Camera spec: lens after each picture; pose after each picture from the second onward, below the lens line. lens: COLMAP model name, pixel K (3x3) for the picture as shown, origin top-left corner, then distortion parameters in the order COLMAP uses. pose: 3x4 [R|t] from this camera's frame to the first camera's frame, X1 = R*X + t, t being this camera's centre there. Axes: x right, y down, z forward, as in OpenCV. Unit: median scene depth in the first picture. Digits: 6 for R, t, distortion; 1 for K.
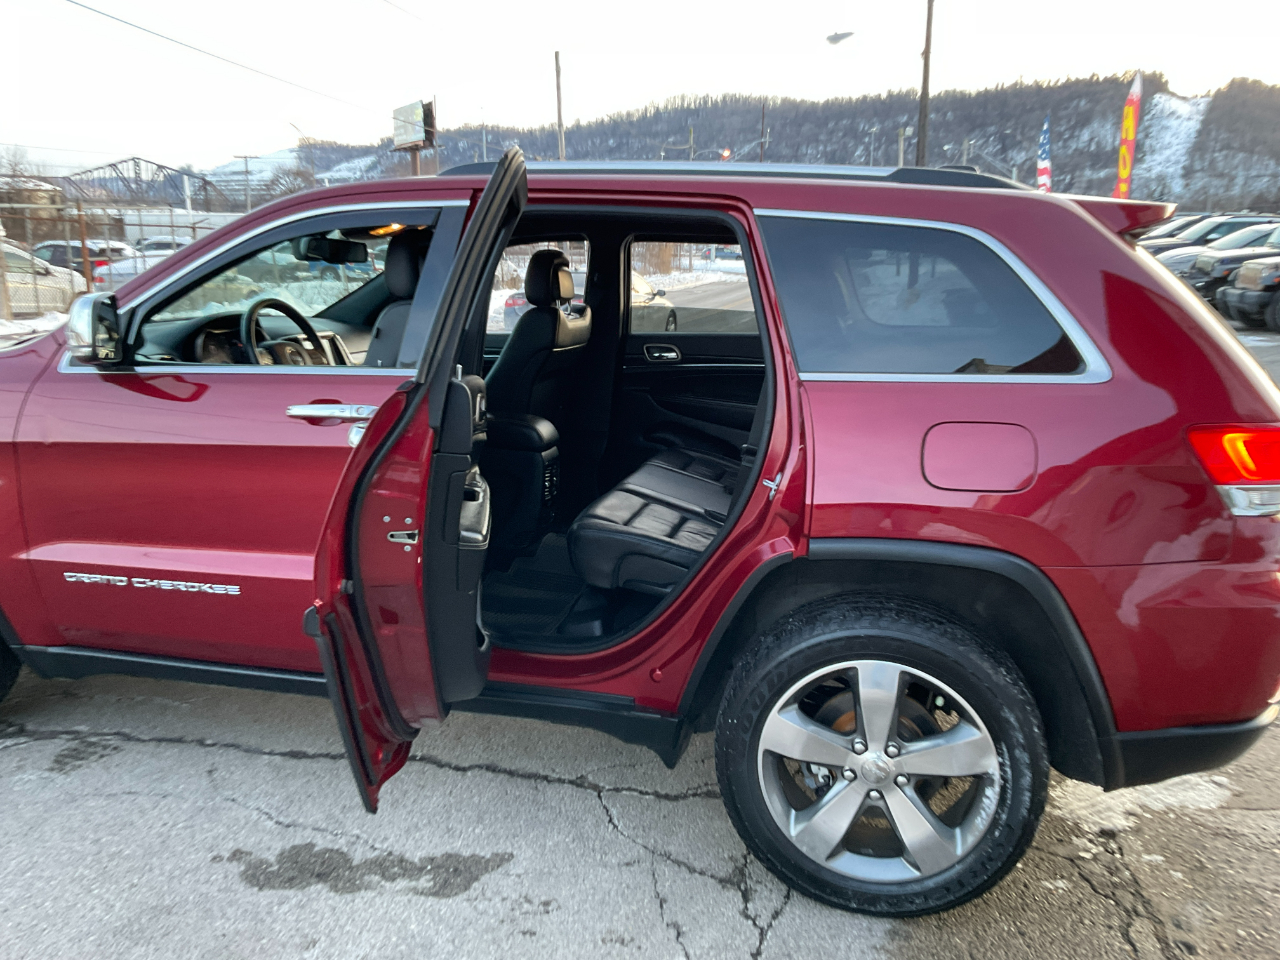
lens RADIAL K [[1058.7, 0, 643.0], [0, 1058.7, 471.4], [0, 0, 1]] dist [0.054945, -0.105180]
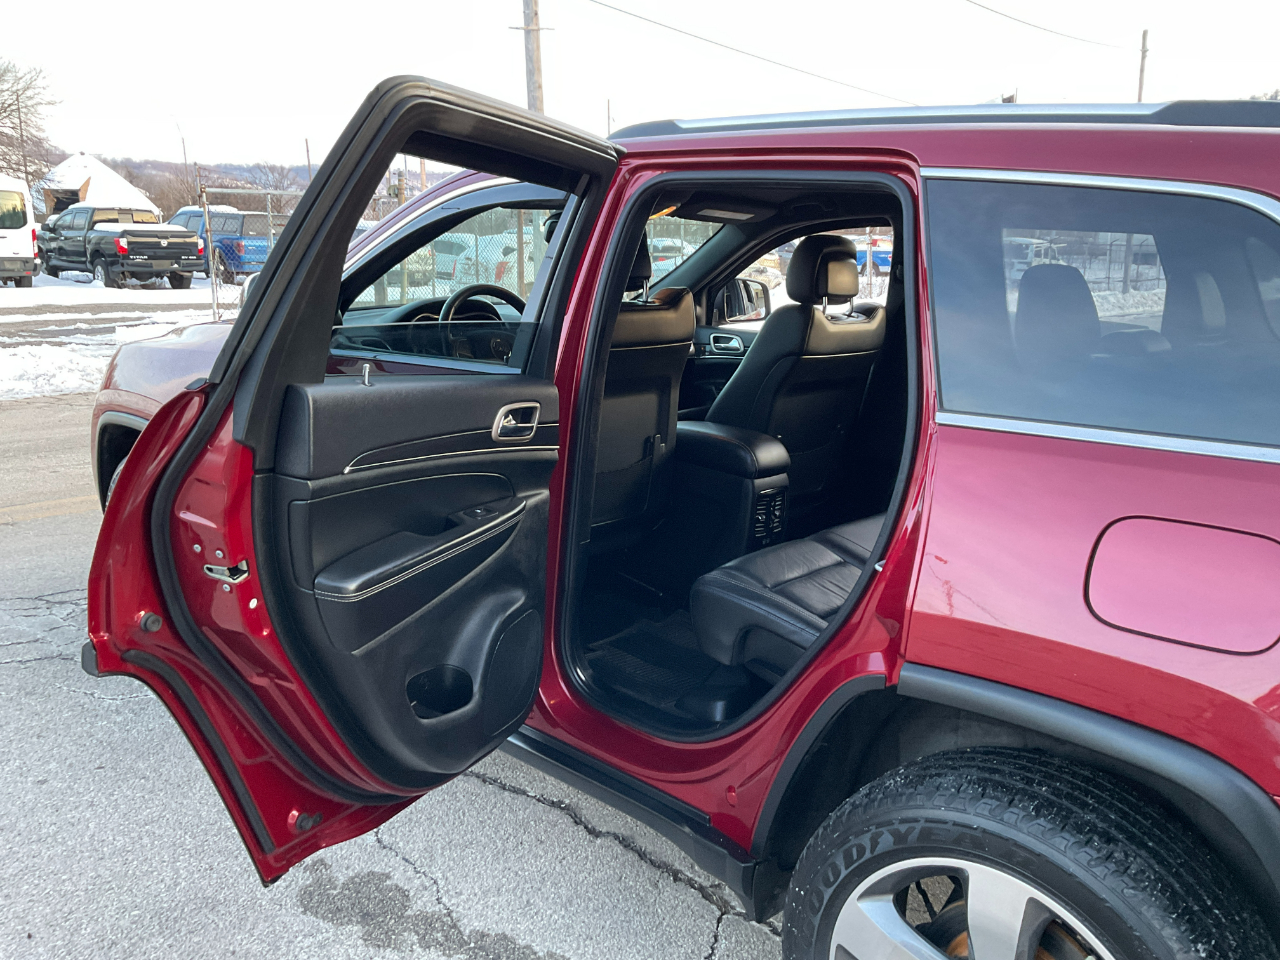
lens RADIAL K [[1058.7, 0, 638.1], [0, 1058.7, 472.9], [0, 0, 1]] dist [0.054945, -0.105180]
pose [[0.869879, 0.116372, -0.479342, 0.231385], [-0.115394, 0.992816, 0.031621, -0.040606], [0.479578, 0.027807, 0.877058, 0.242758]]
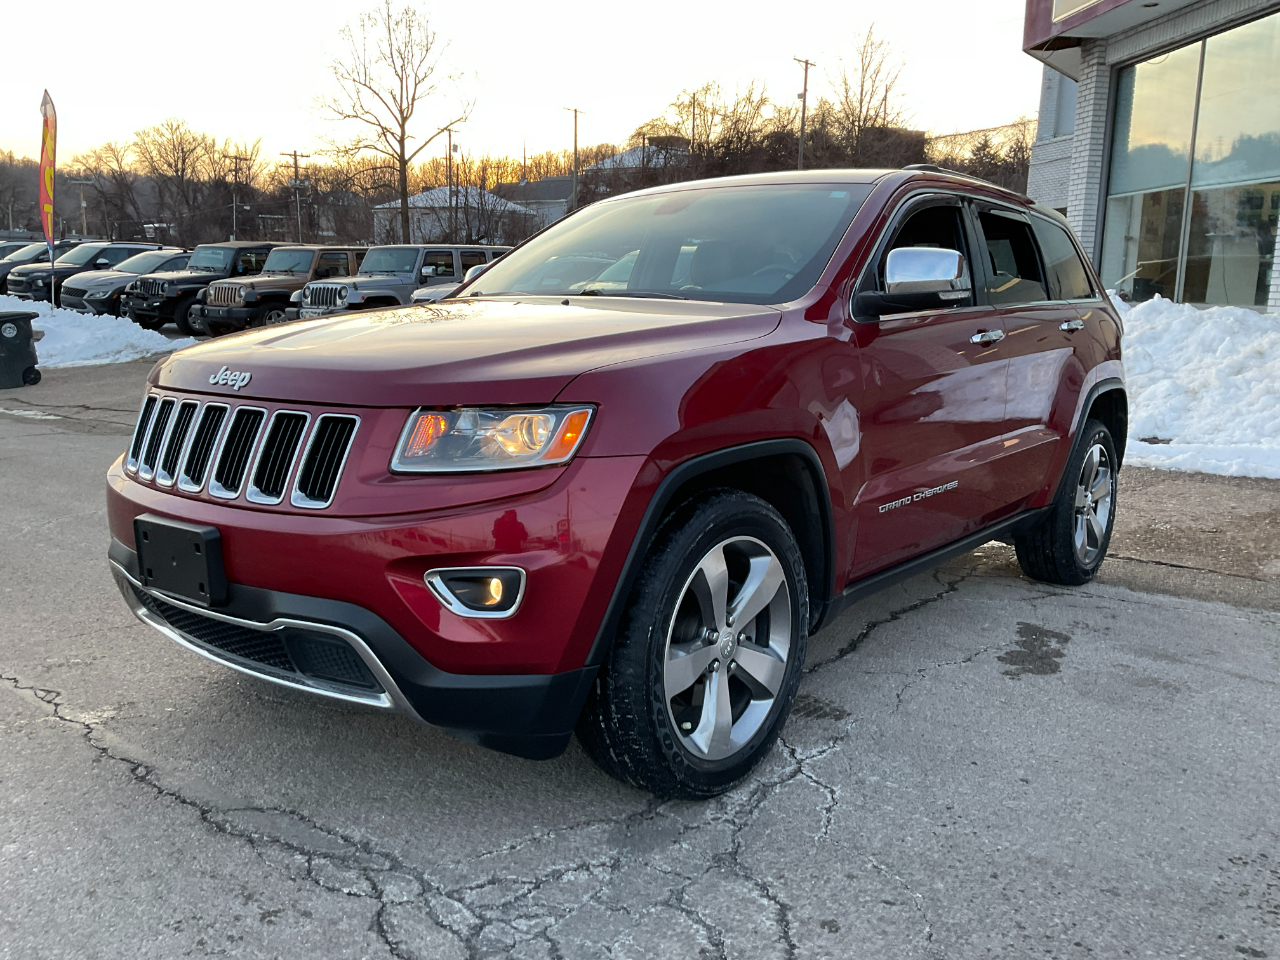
lens RADIAL K [[1058.7, 0, 641.6], [0, 1058.7, 490.7], [0, 0, 1]] dist [0.054945, -0.105180]
pose [[0.428893, -0.168381, 0.887524, -1.399163], [0.180536, 0.978632, 0.098423, -0.059945], [-0.885131, 0.118017, 0.450127, 0.643347]]
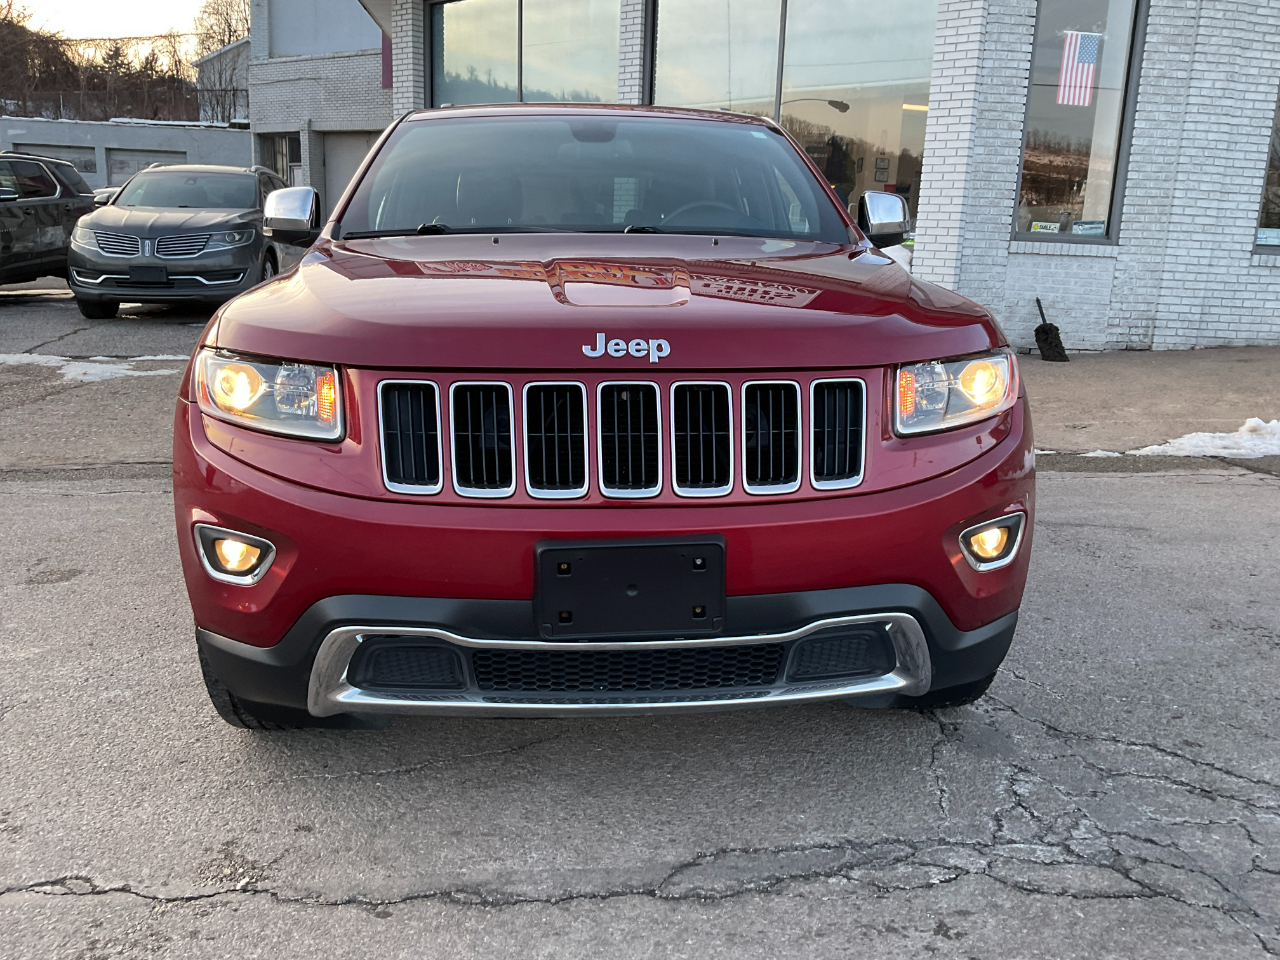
lens RADIAL K [[1058.7, 0, 639.6], [0, 1058.7, 483.9], [0, 0, 1]] dist [0.054945, -0.105180]
pose [[-0.306726, -0.235807, 0.922125, -1.400712], [0.175521, 0.938195, 0.298300, -0.219044], [-0.935474, 0.253348, -0.246379, 1.383815]]
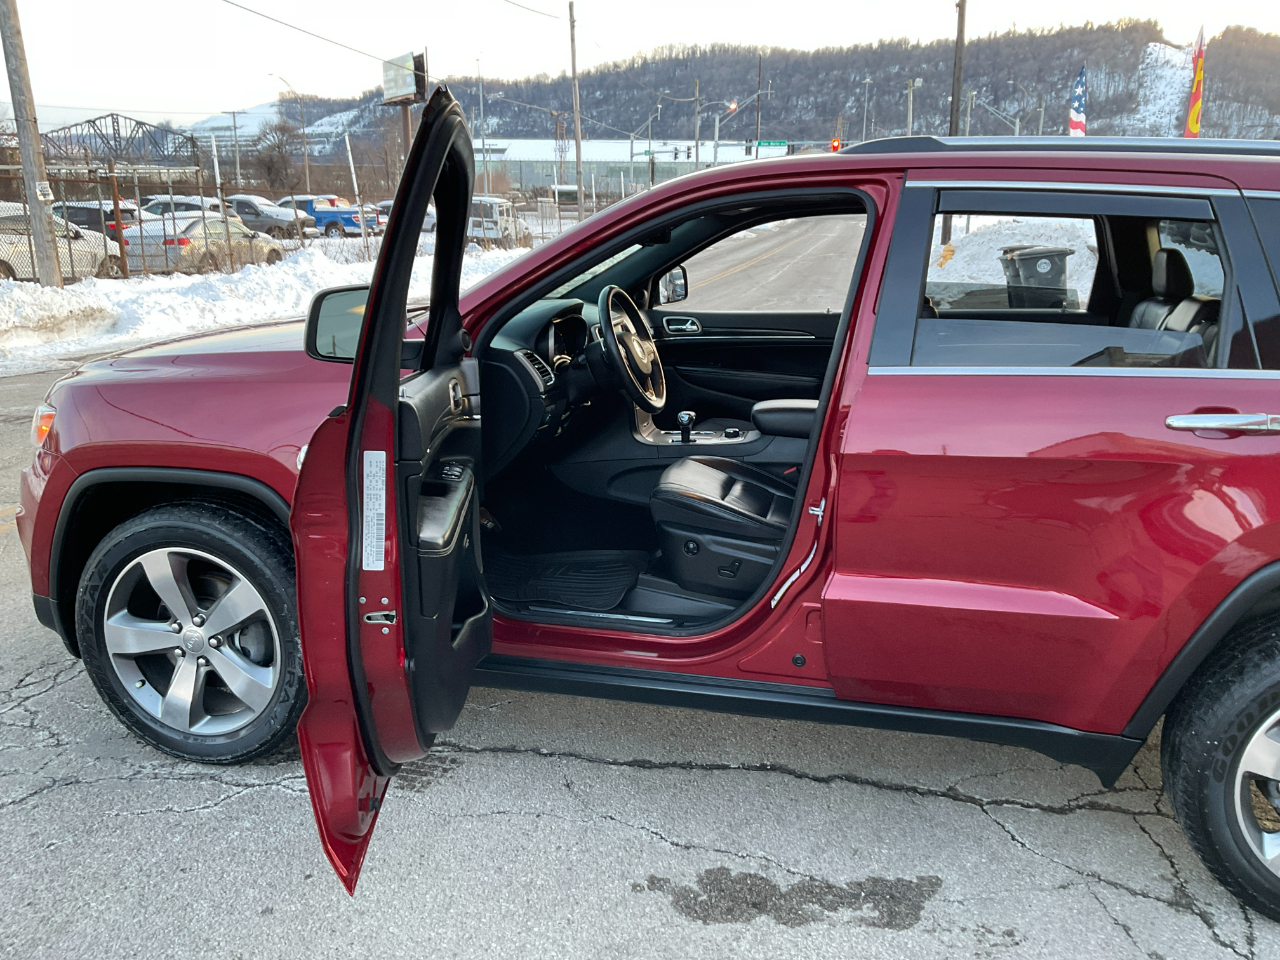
lens RADIAL K [[1058.7, 0, 640.1], [0, 1058.7, 476.3], [0, 0, 1]] dist [0.054945, -0.105180]
pose [[0.999928, -0.008480, 0.008489, -0.327991], [0.008095, 0.998978, 0.044460, -0.034896], [-0.008857, -0.044388, 0.998975, 0.058960]]
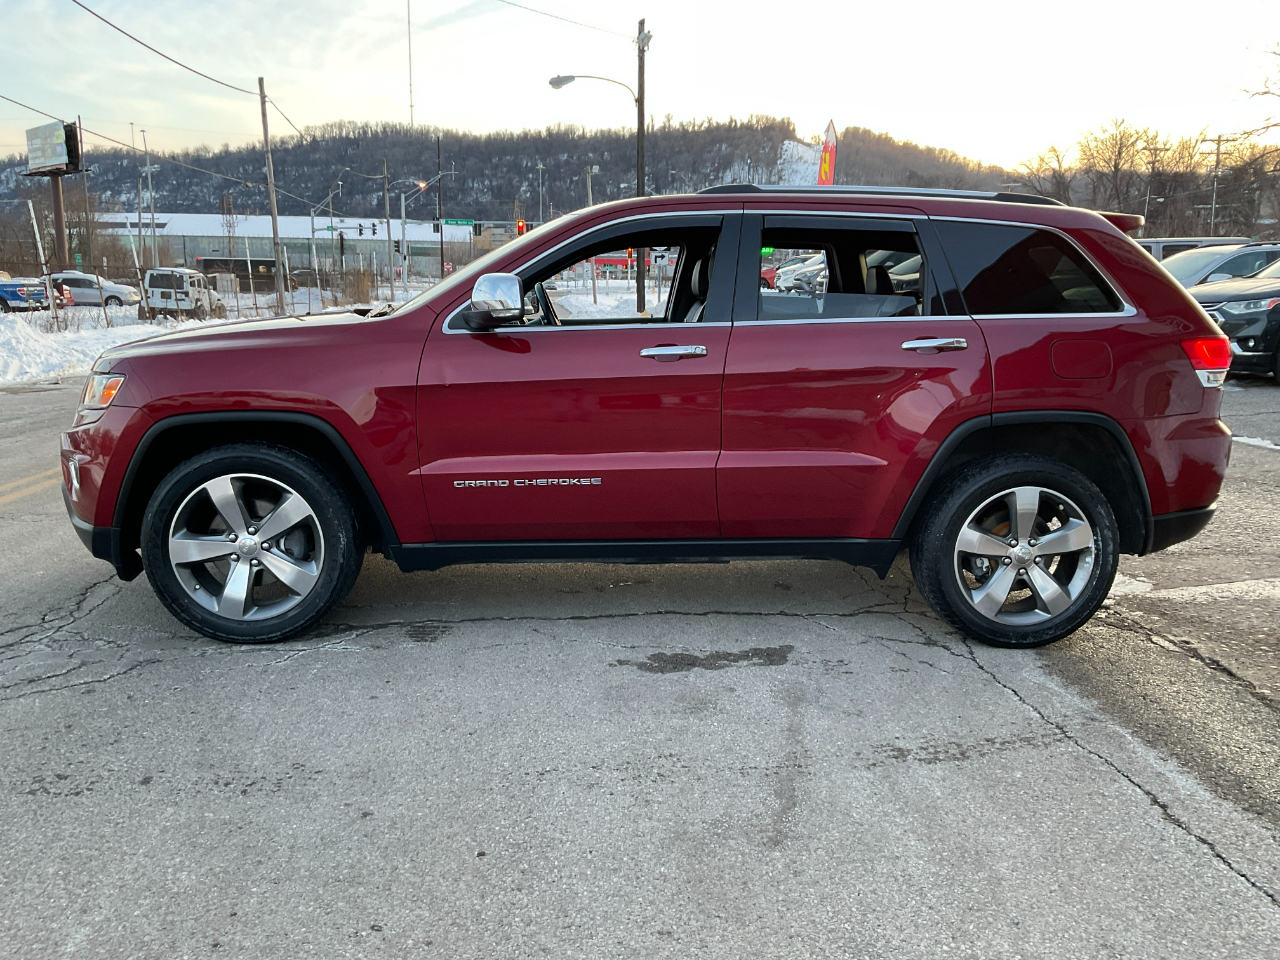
lens RADIAL K [[1058.7, 0, 640.7], [0, 1058.7, 480.7], [0, 0, 1]] dist [0.054945, -0.105180]
pose [[0.954531, -0.059723, 0.292069, -0.621934], [0.065931, 0.997758, -0.011449, 0.109554], [-0.290731, 0.030185, 0.956329, -0.308833]]
